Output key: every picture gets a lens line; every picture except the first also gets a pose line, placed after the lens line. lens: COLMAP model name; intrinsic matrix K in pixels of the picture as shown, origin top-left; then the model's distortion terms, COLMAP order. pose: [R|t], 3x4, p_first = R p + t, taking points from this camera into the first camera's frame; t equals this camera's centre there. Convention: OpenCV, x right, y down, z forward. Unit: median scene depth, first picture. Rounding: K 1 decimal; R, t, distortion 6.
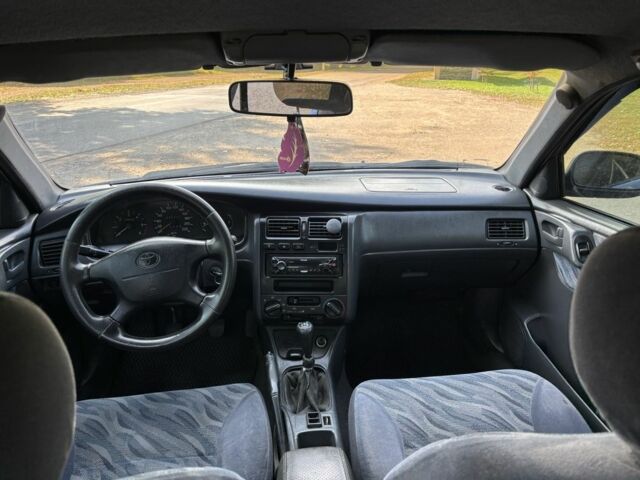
lens RADIAL K [[488.6, 0, 322.1], [0, 488.6, 241.4], [0, 0, 1]] dist [0.054933, -0.065198]
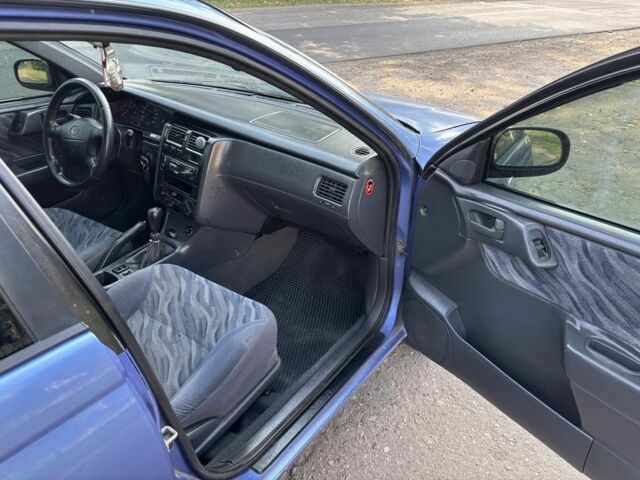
lens RADIAL K [[488.6, 0, 322.1], [0, 488.6, 241.4], [0, 0, 1]] dist [0.054933, -0.065198]
pose [[0.745407, 0.348078, -0.568515, 1.027369], [-0.249518, 0.936538, 0.246248, -0.178418], [0.618149, -0.041701, 0.784954, 0.212265]]
